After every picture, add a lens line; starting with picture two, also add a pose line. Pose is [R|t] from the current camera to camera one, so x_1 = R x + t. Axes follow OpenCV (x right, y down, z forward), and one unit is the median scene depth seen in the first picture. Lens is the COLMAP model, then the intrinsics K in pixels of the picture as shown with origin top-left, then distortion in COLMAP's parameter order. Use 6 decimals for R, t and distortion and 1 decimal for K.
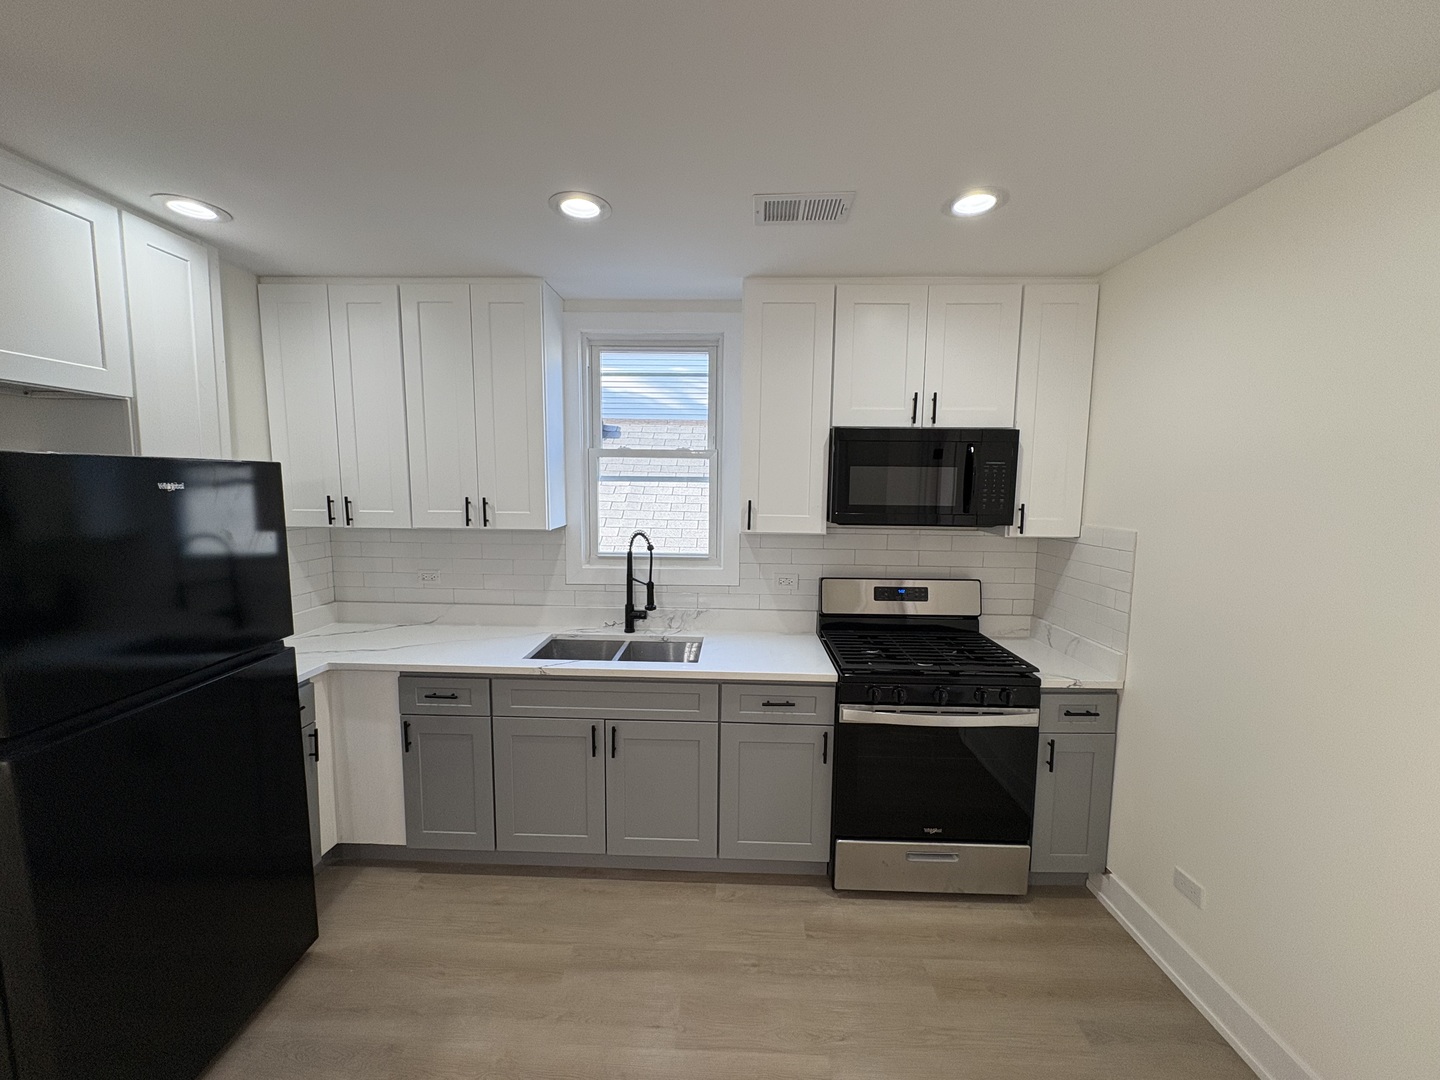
lens RADIAL K [[572.9, 0, 720.8], [0, 572.9, 537.3], [0, 0, 1]] dist [0.000767, 0.000282]
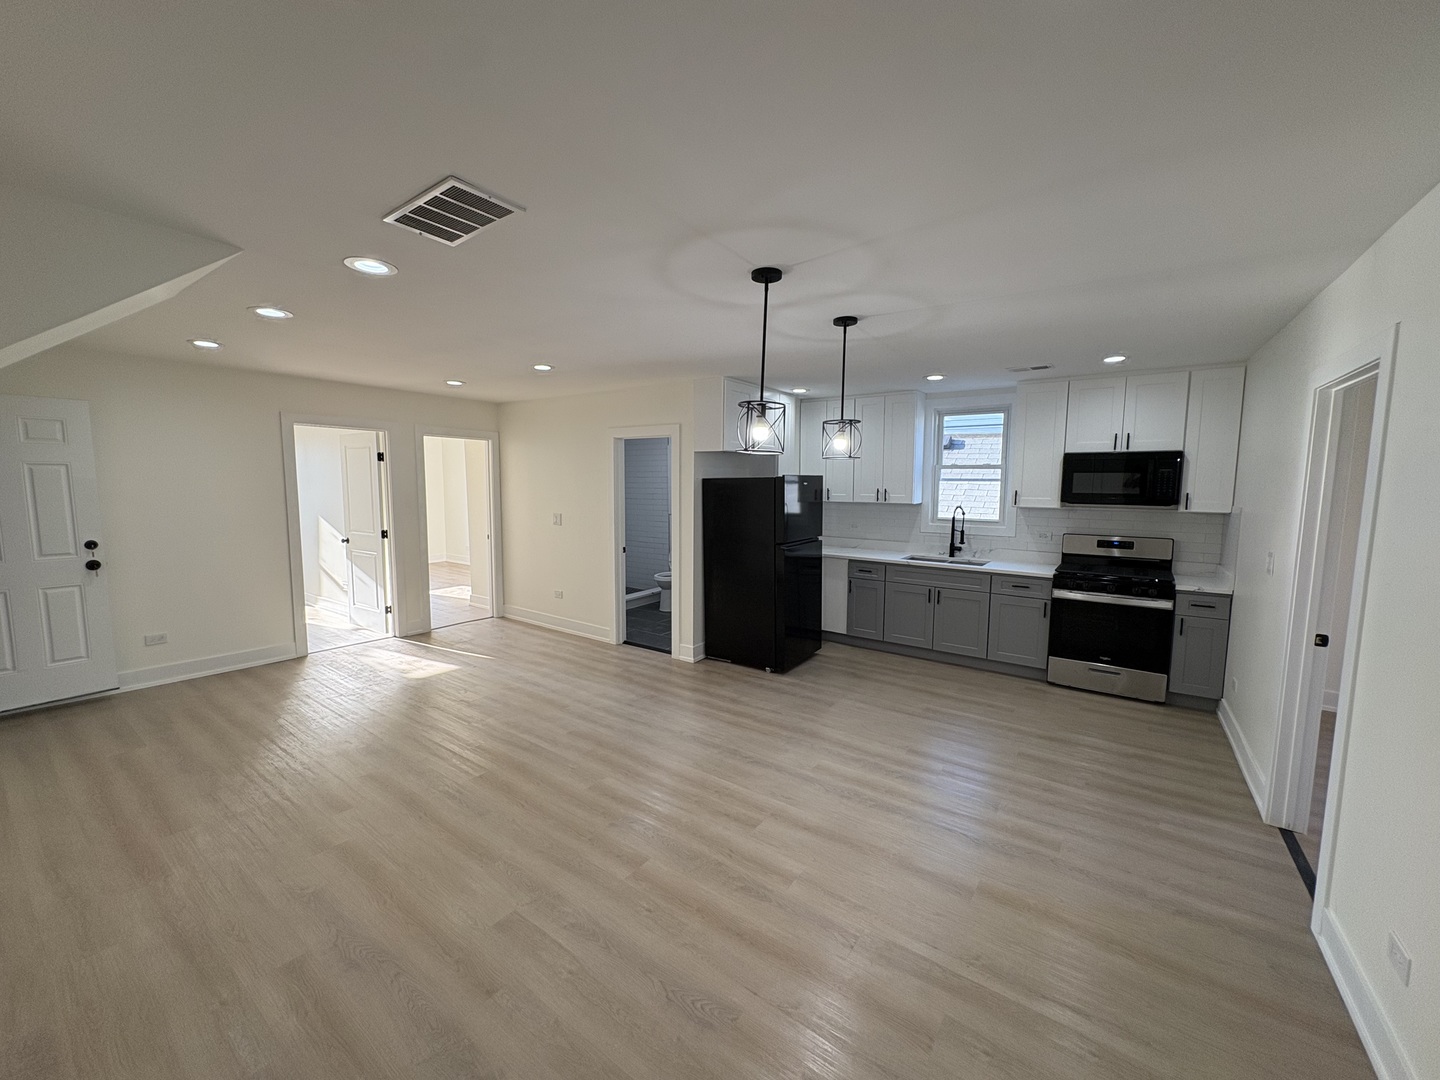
lens RADIAL K [[572.9, 0, 717.1], [0, 572.9, 537.2], [0, 0, 1]] dist [0.000767, 0.000282]
pose [[0.824882, 0.050312, -0.563062, 0.333073], [-0.049476, 0.998635, 0.016751, 0.120814], [0.563136, 0.014040, 0.826245, -1.285282]]
